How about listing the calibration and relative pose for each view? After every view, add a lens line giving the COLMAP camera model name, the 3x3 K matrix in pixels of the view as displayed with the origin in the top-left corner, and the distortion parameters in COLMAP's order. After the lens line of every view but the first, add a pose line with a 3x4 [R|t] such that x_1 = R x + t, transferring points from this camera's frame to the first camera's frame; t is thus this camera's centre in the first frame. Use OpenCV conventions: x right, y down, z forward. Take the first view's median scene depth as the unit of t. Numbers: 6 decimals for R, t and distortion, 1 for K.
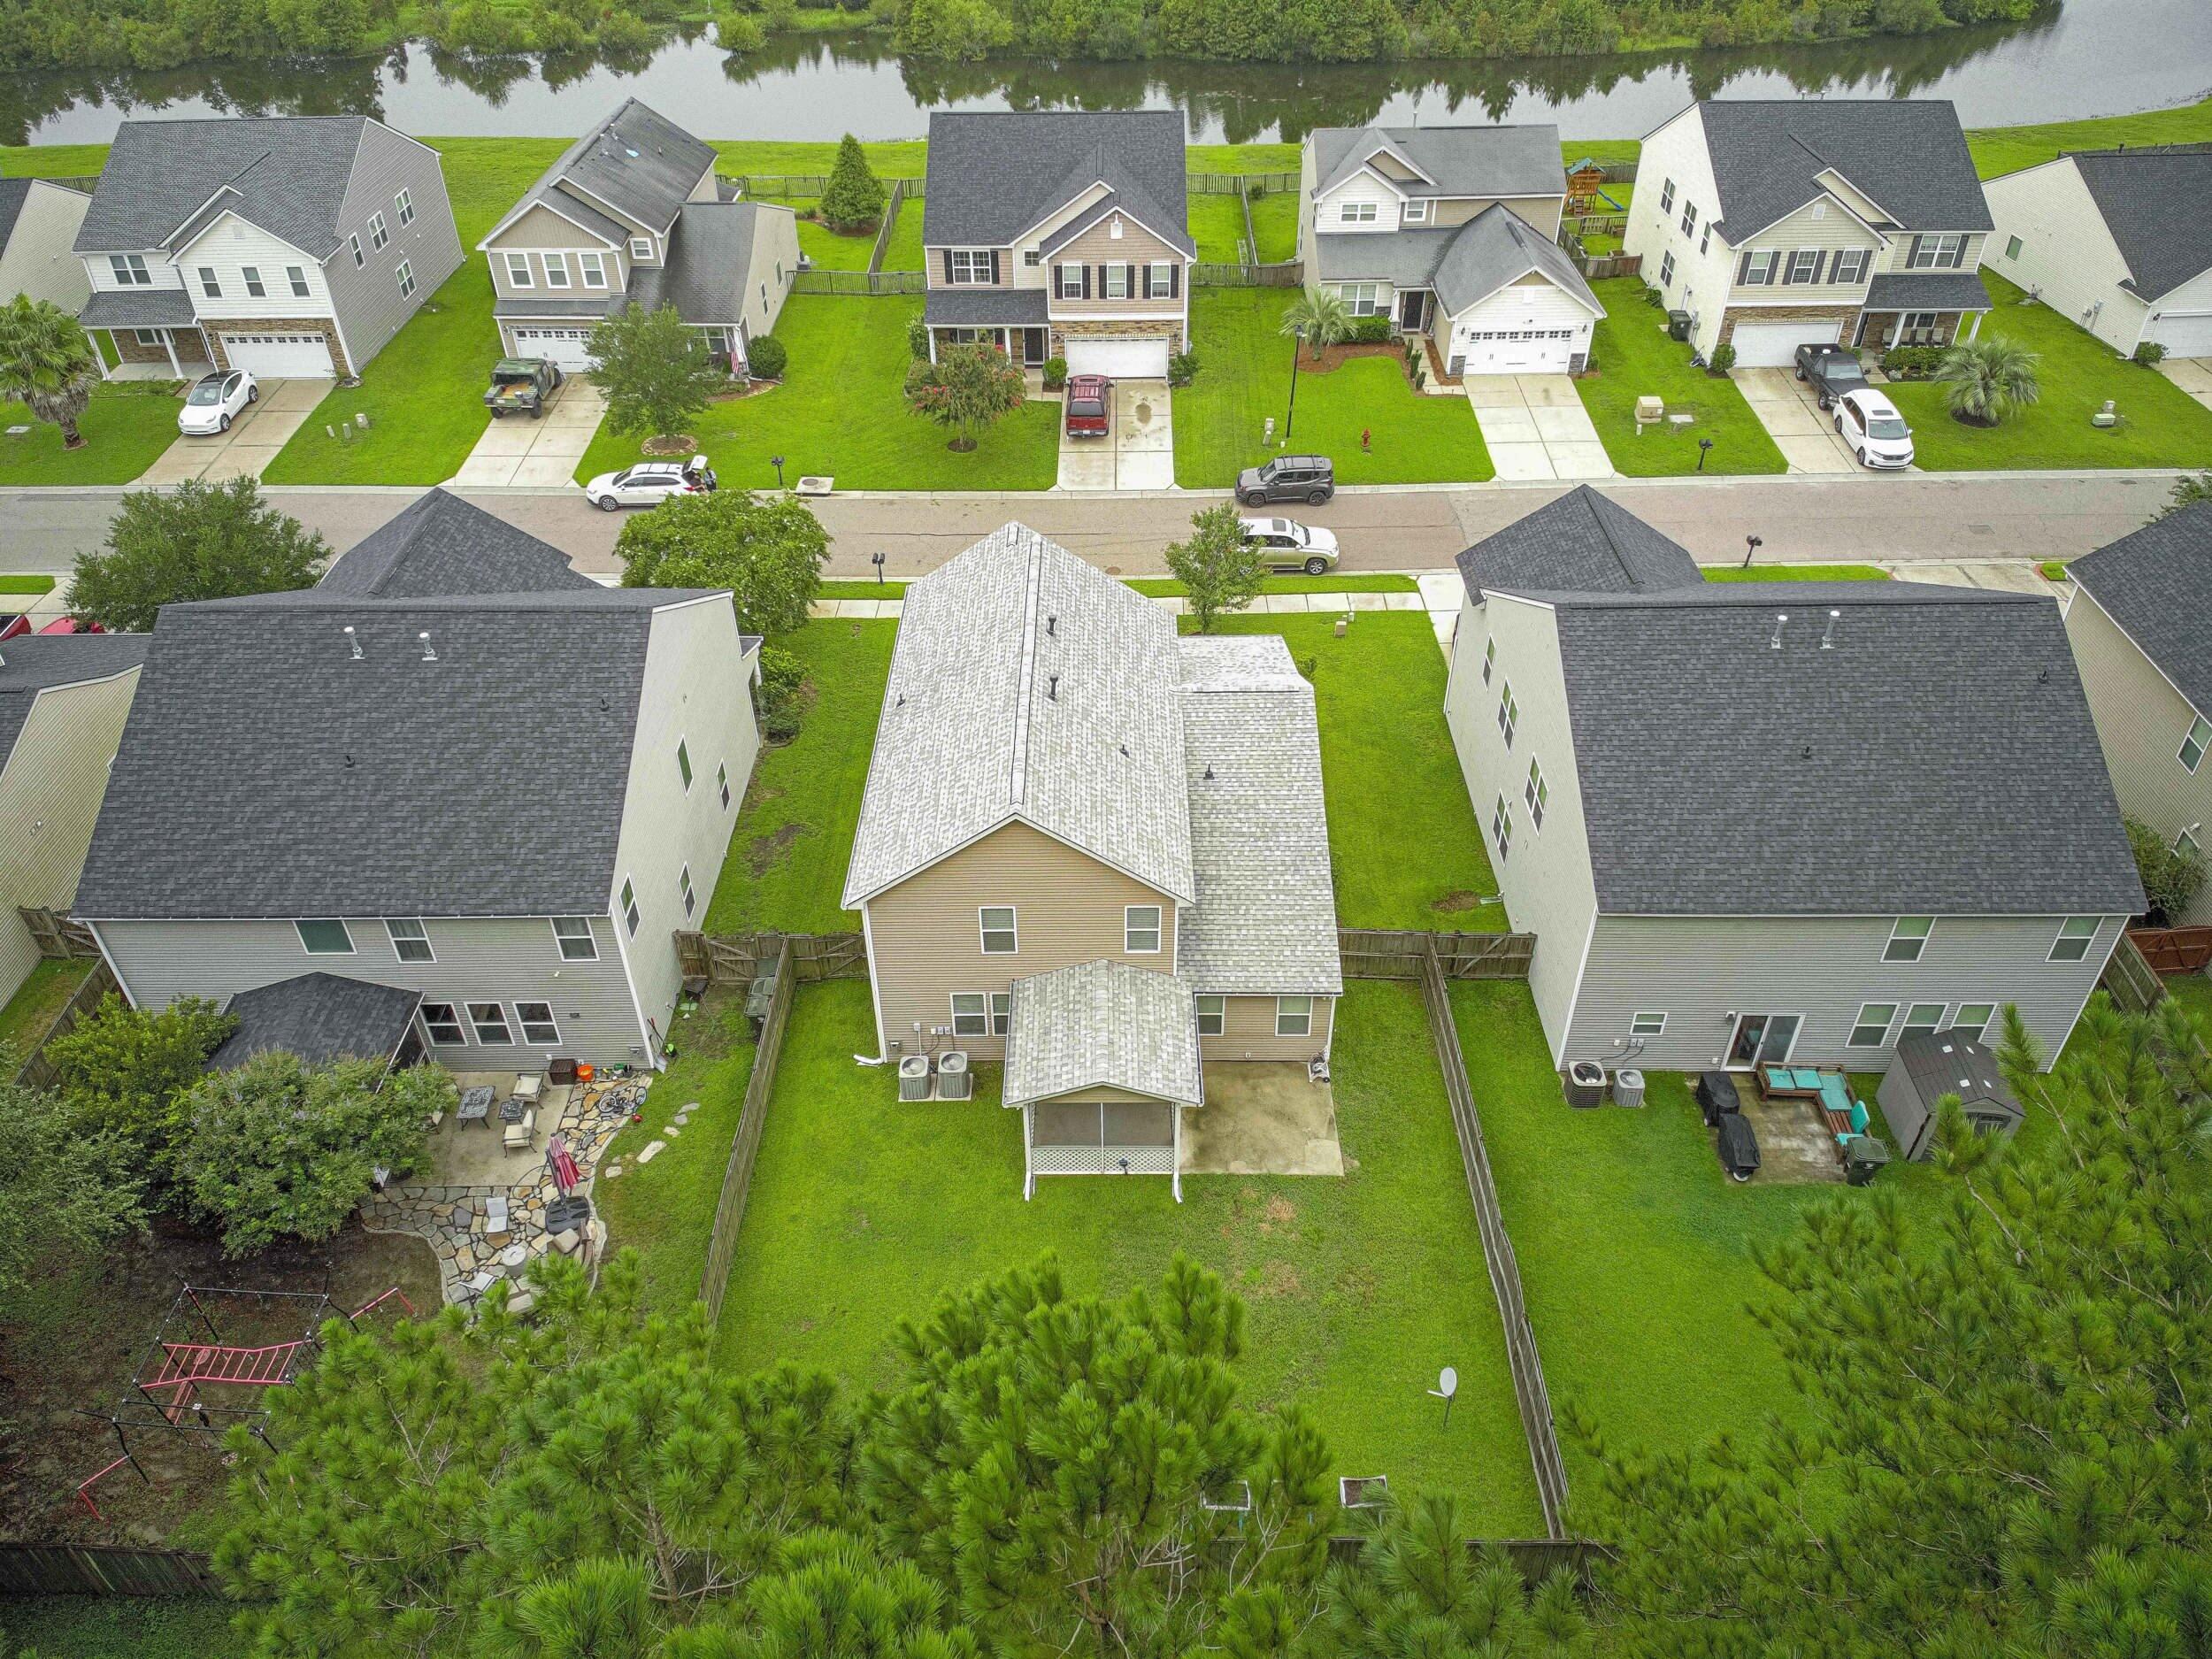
lens RADIAL K [[1521.6, 0, 1085.8], [0, 1521.6, 824.6], [0, 0, 1]] dist [0.246168, -0.372591]
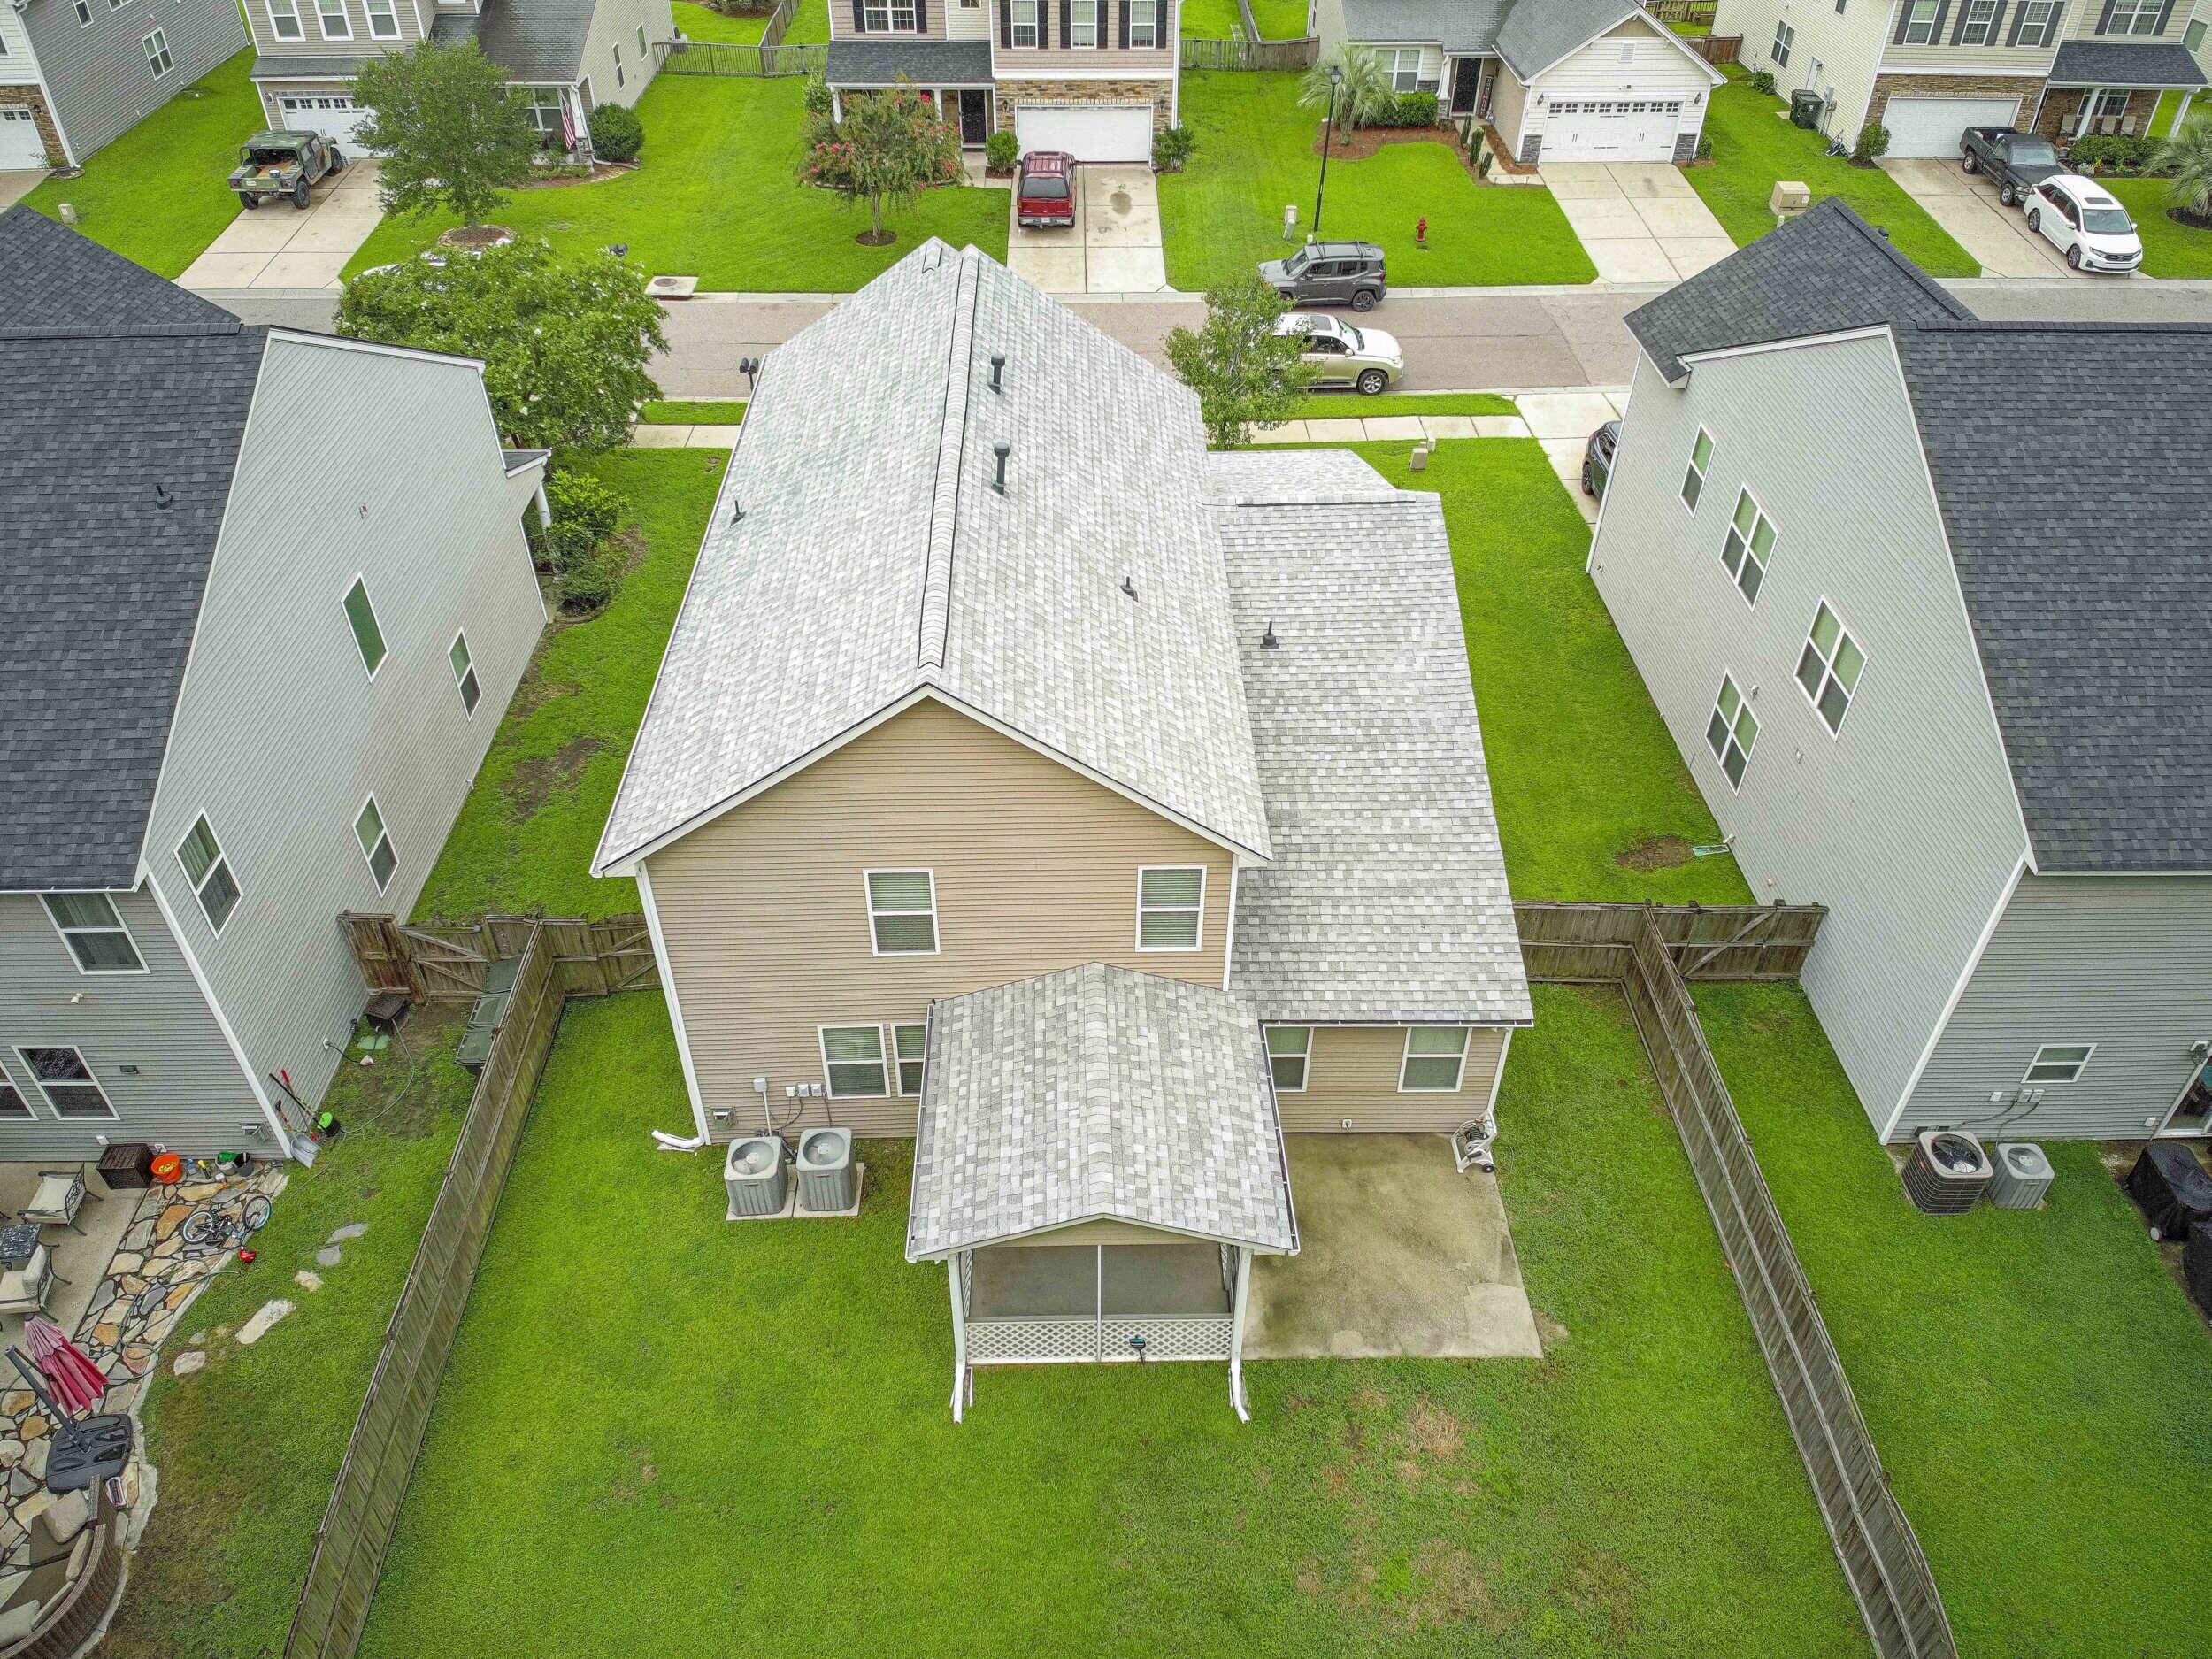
lens RADIAL K [[1598.3, 0, 1106.0], [0, 1598.3, 829.5], [0, 0, 1]] dist [0.097267, -0.129997]
pose [[0.999124, -0.006321, 0.041378, -0.007621], [0.004916, 0.999410, 0.033980, 0.018741], [-0.041569, -0.033747, 0.998566, 0.386536]]
